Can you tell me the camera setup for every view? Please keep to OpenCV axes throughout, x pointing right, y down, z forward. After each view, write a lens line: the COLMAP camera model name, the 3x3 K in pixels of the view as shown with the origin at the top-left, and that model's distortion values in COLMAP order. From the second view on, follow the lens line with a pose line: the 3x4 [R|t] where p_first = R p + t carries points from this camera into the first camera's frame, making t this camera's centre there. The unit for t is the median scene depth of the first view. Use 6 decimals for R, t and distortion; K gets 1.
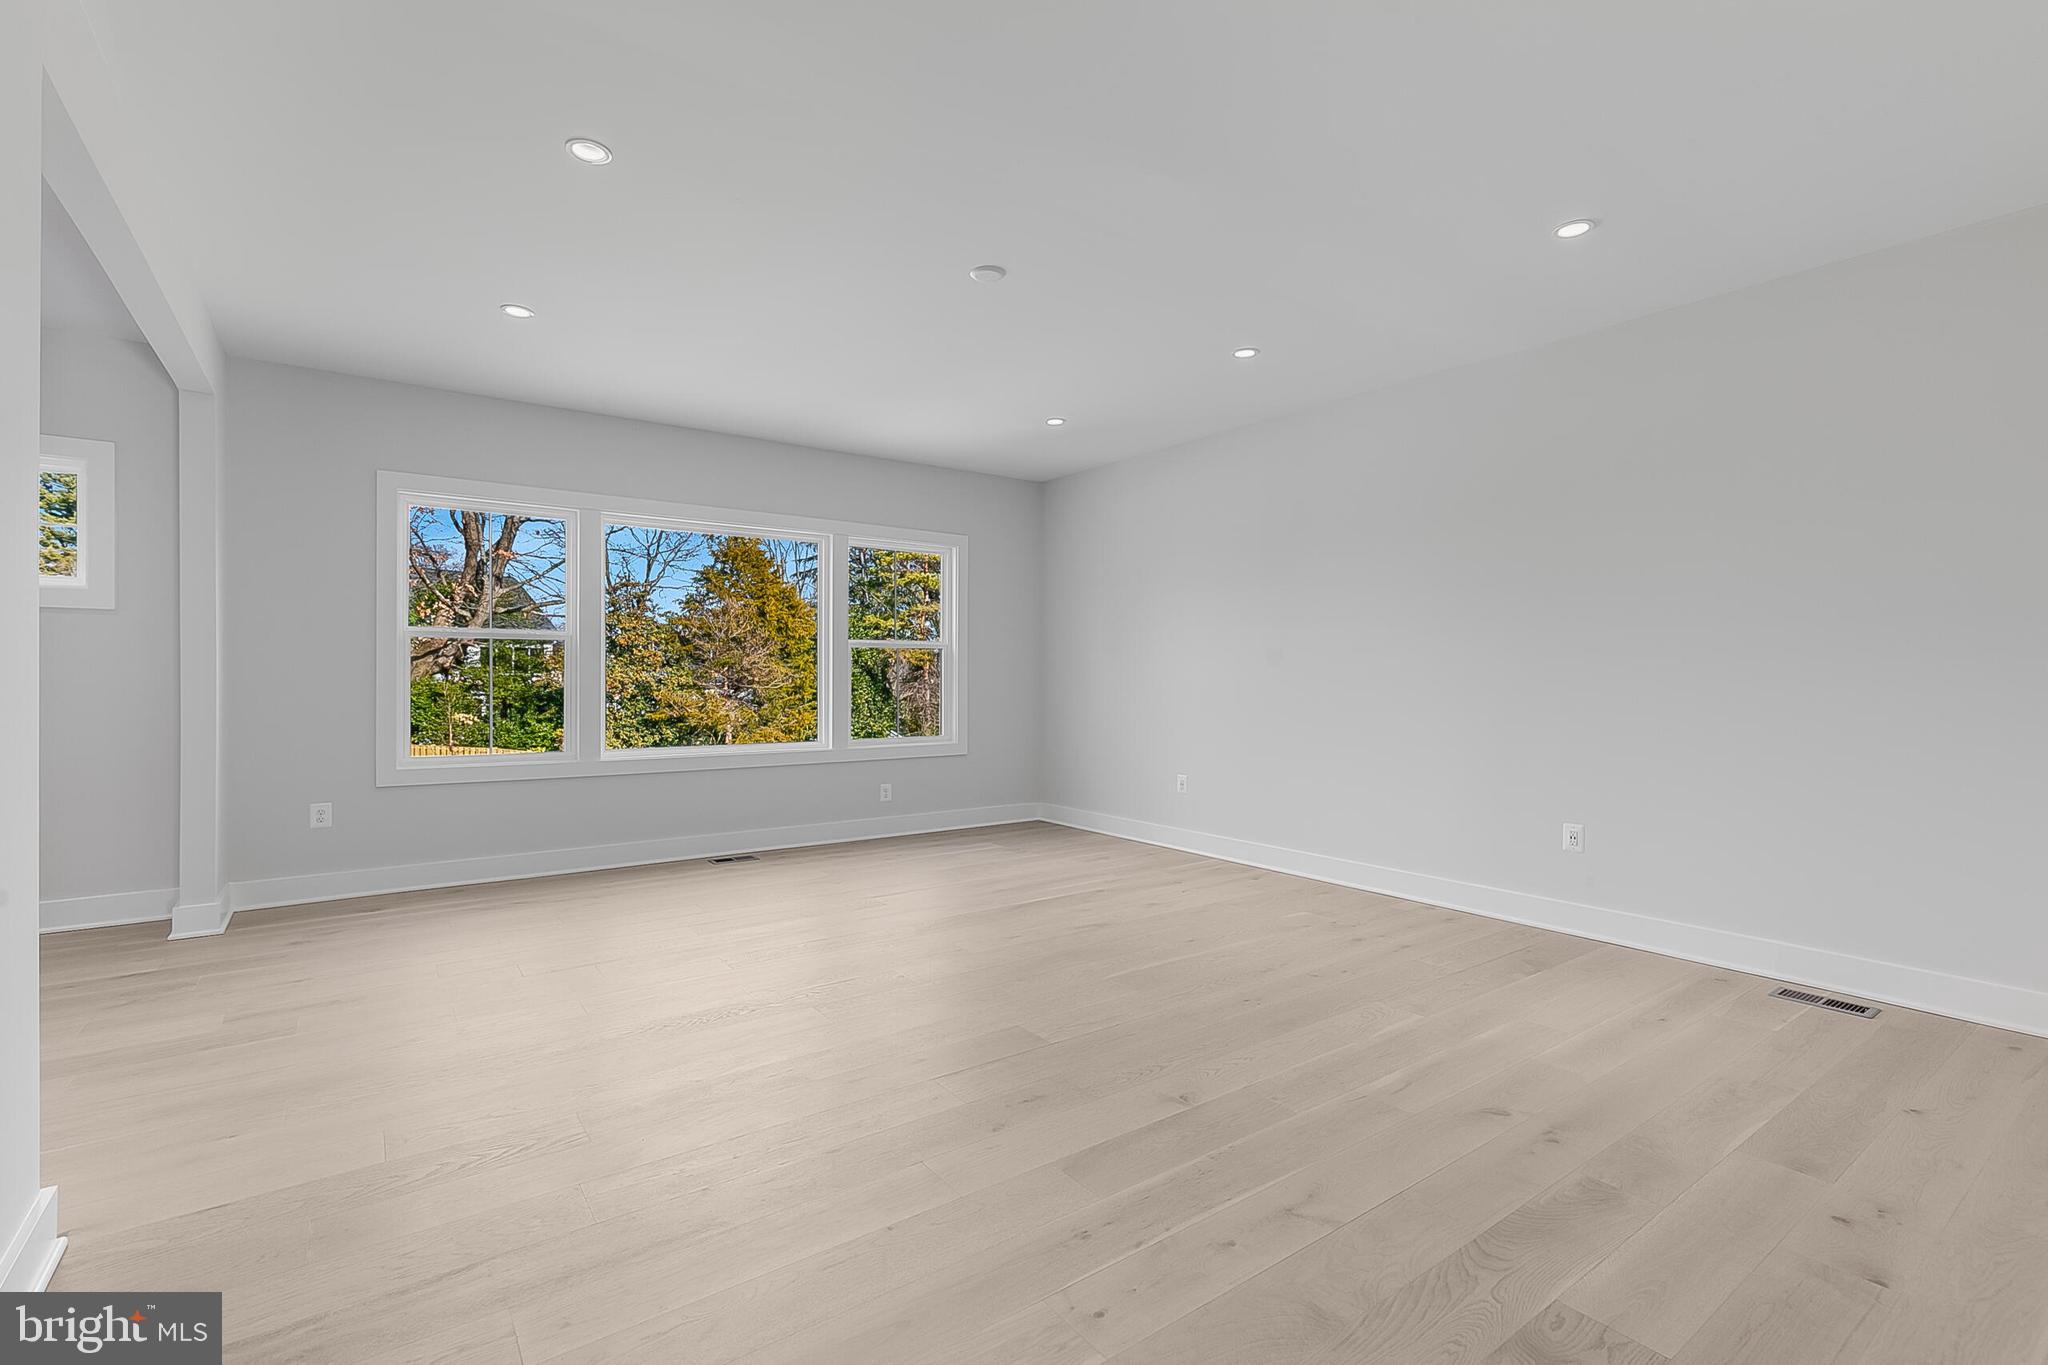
lens RADIAL K [[925.8, 0, 1024.0], [0, 925.8, 677.7], [0, 0, 1]] dist [0.007852, -0.001558]
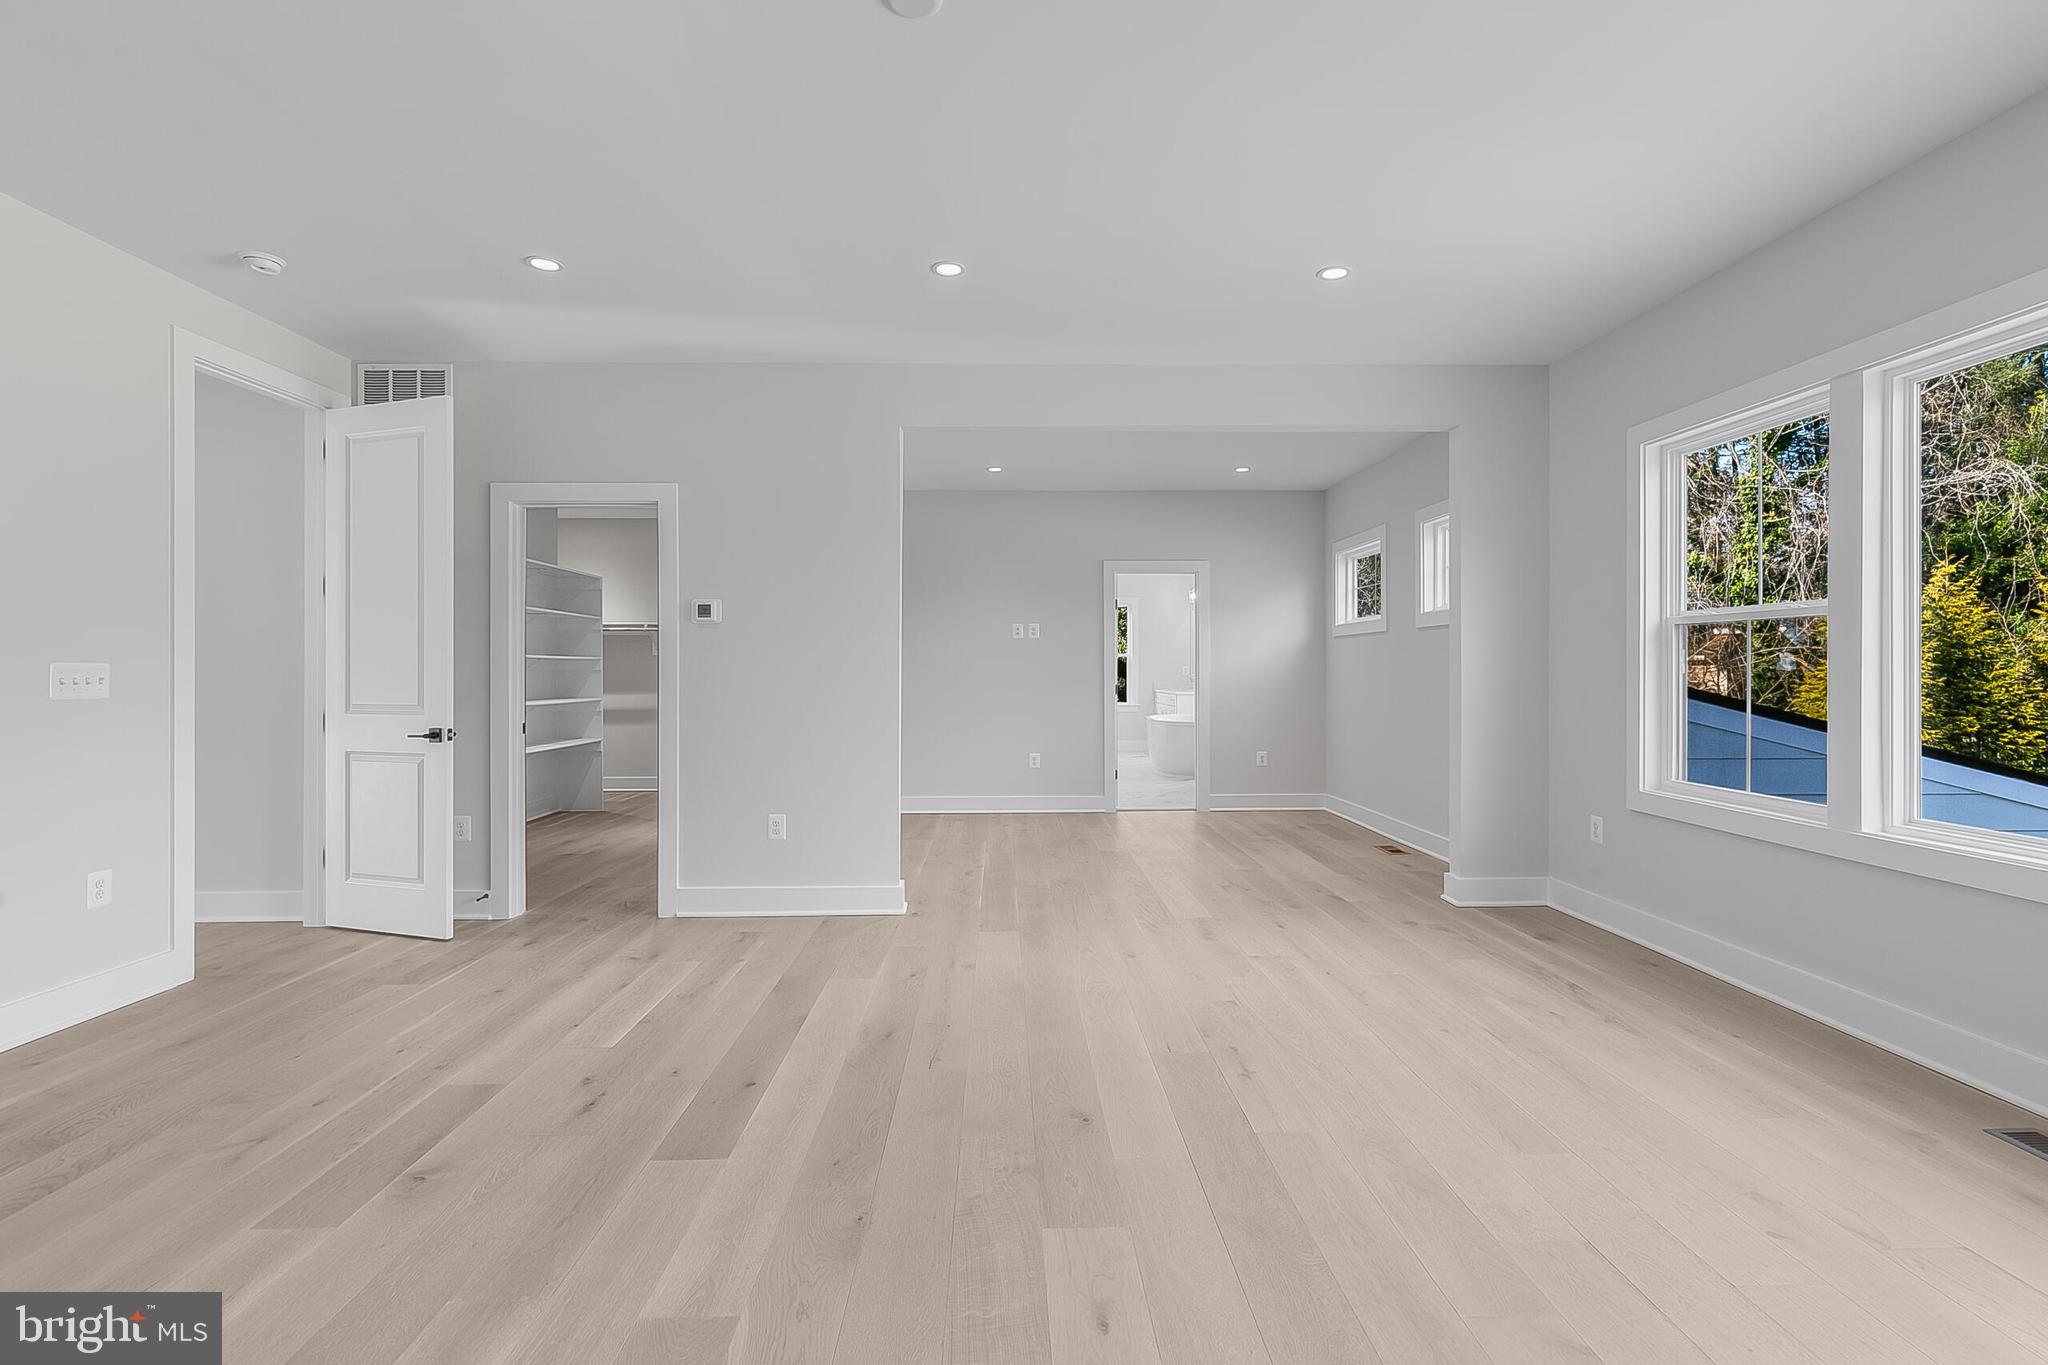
lens RADIAL K [[925.8, 0, 1026.5], [0, 925.8, 666.7], [0, 0, 1]] dist [0.007852, -0.001558]
pose [[-0.566989, -0.005723, -0.823705, 0.460399], [-0.001479, 0.999981, -0.005930, -0.005809], [0.823724, -0.002144, -0.566987, 1.597229]]
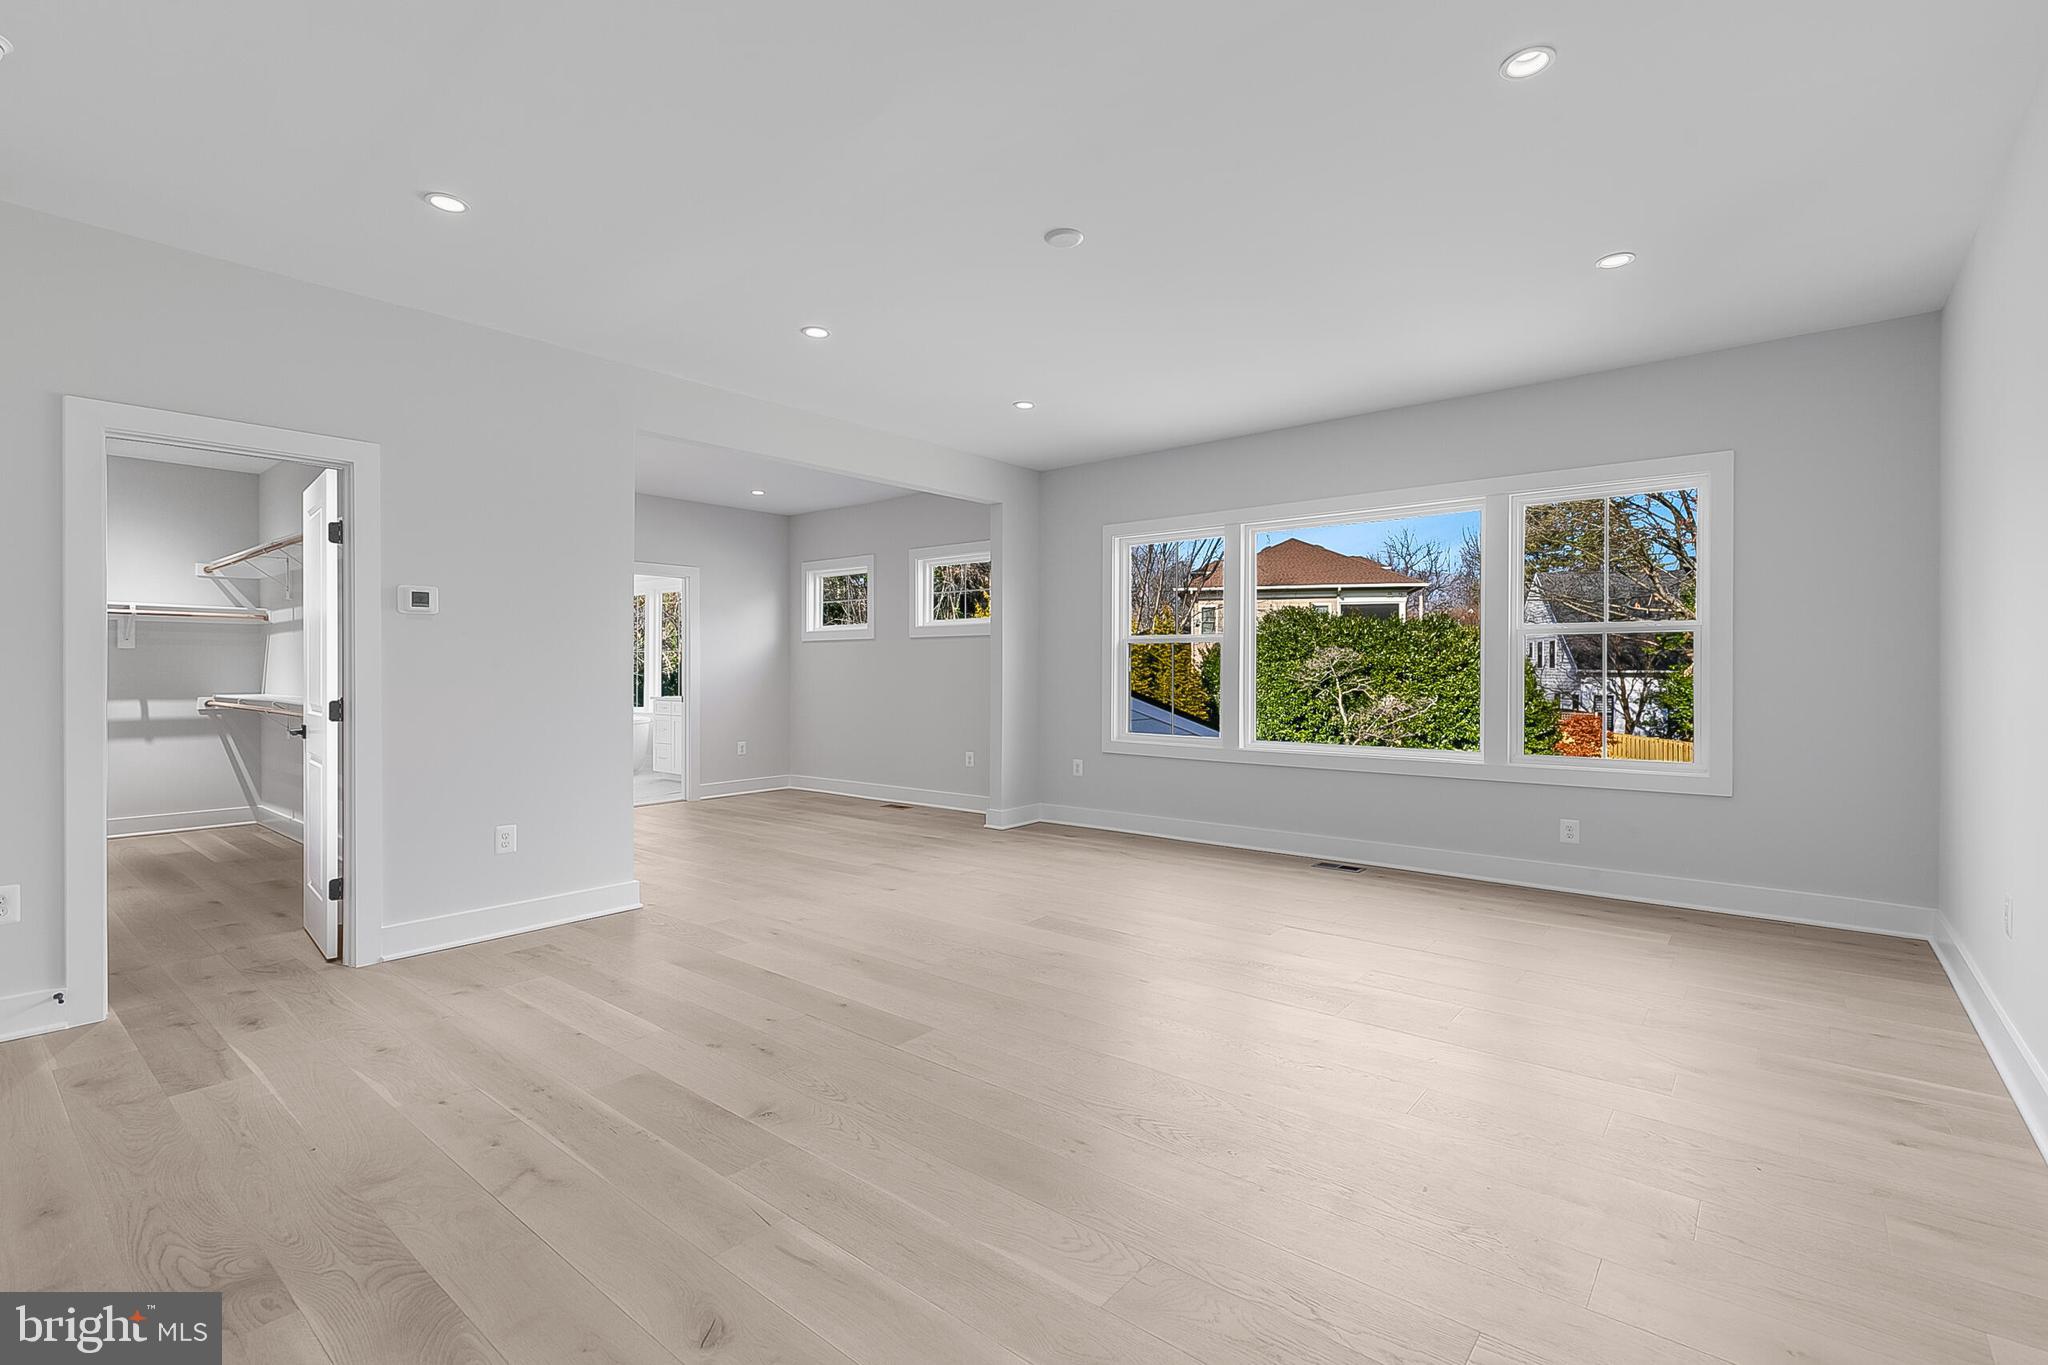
lens RADIAL K [[925.8, 0, 1026.7], [0, 925.8, 670.4], [0, 0, 1]] dist [0.007852, -0.001558]
pose [[0.249169, -0.001556, -0.968459, 0.967442], [-0.000864, 0.999998, -0.001829, -0.003956], [0.968460, 0.001293, 0.249167, 0.843090]]
